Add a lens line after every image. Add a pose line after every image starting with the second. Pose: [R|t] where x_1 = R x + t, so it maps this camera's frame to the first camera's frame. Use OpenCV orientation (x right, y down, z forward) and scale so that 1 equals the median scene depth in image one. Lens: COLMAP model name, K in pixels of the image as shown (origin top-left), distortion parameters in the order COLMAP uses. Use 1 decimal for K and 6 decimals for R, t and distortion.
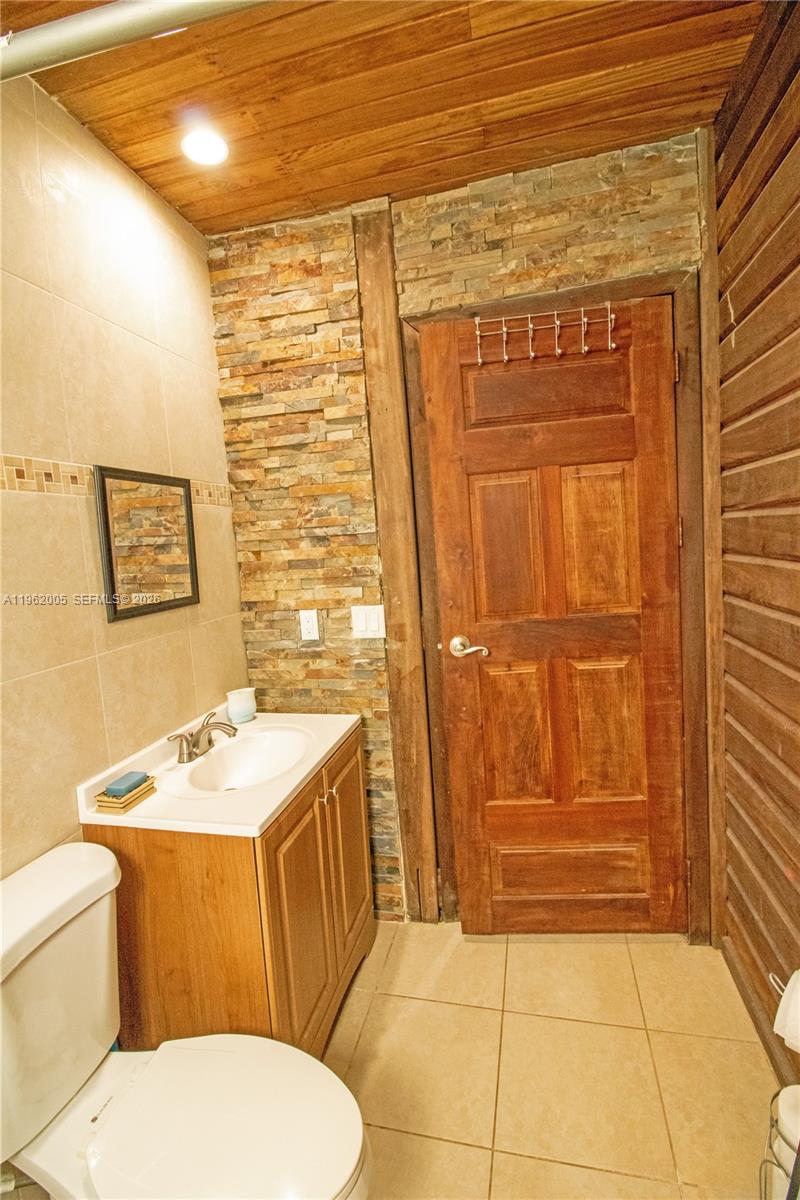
lens RADIAL K [[555.3, 0, 397.9], [0, 555.3, 602.6], [0, 0, 1]] dist [-0.003993, -0.008906]
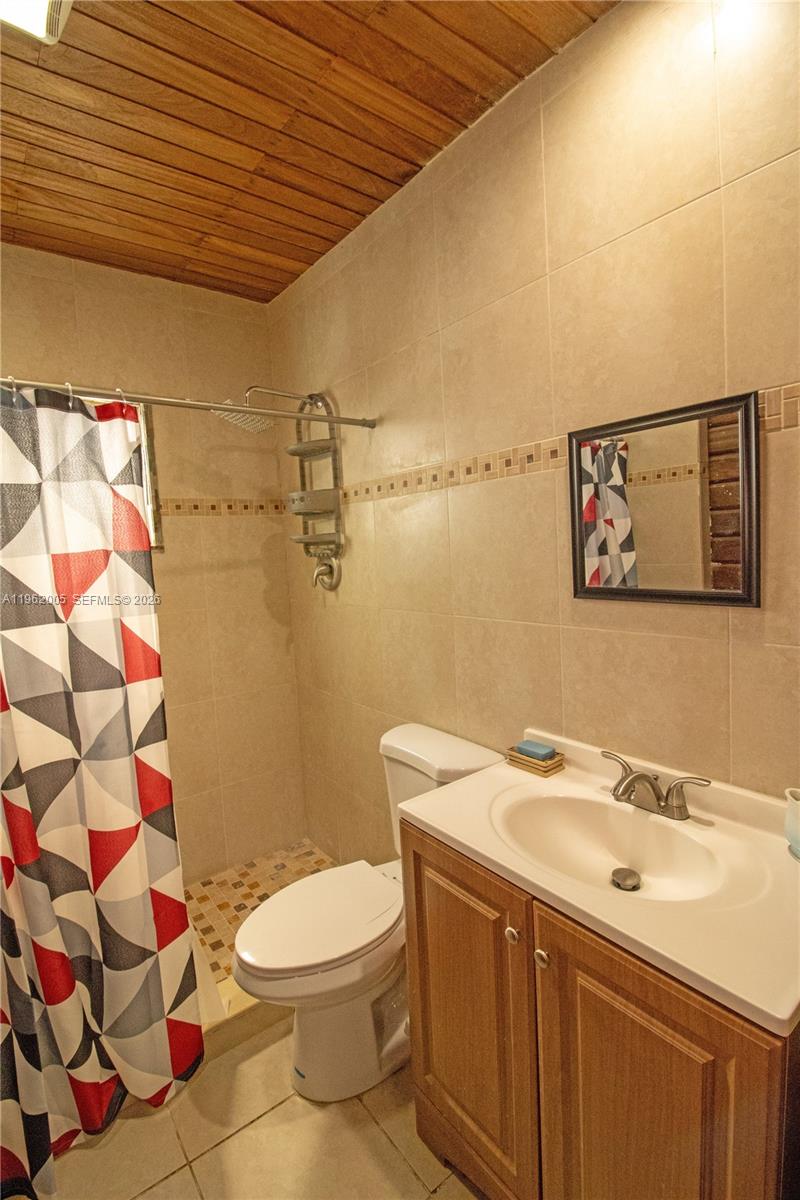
lens RADIAL K [[555.3, 0, 404.8], [0, 555.3, 590.4], [0, 0, 1]] dist [-0.003993, -0.008906]
pose [[-0.627080, 0.163073, -0.761694, 0.413008], [0.006768, 0.978945, 0.204012, -0.183577], [0.778925, 0.122777, -0.614981, 1.433747]]
